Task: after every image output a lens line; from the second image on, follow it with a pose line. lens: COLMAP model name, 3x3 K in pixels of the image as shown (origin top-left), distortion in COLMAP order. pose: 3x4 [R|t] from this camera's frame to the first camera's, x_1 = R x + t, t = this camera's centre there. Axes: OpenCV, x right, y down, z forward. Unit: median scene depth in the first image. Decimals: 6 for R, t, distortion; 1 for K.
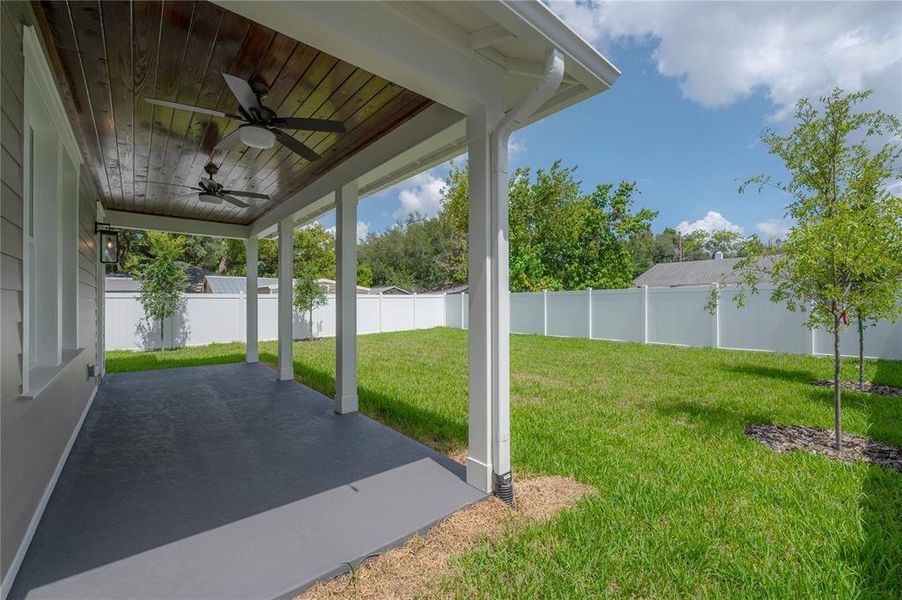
lens RADIAL K [[364.7, 0, 447.8], [0, 364.7, 293.6], [0, 0, 1]] dist [0.000515, 0.000079]
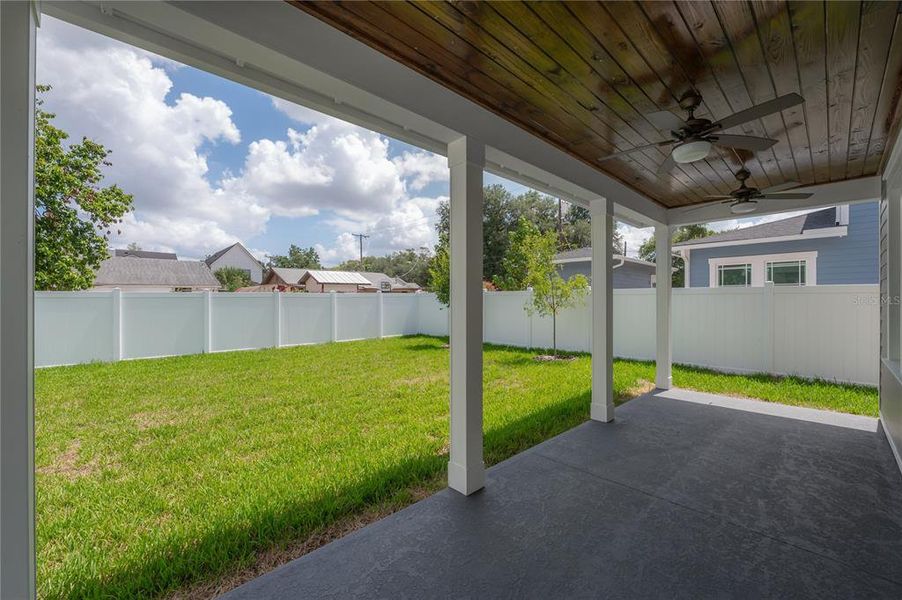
lens RADIAL K [[364.7, 0, 447.8], [0, 364.7, 293.6], [0, 0, 1]] dist [0.000515, 0.000079]
pose [[-0.046345, 0.001323, 0.998925, -1.573415], [-0.008330, 0.999964, -0.001711, -0.028431], [-0.998891, -0.008401, -0.046332, 1.817410]]
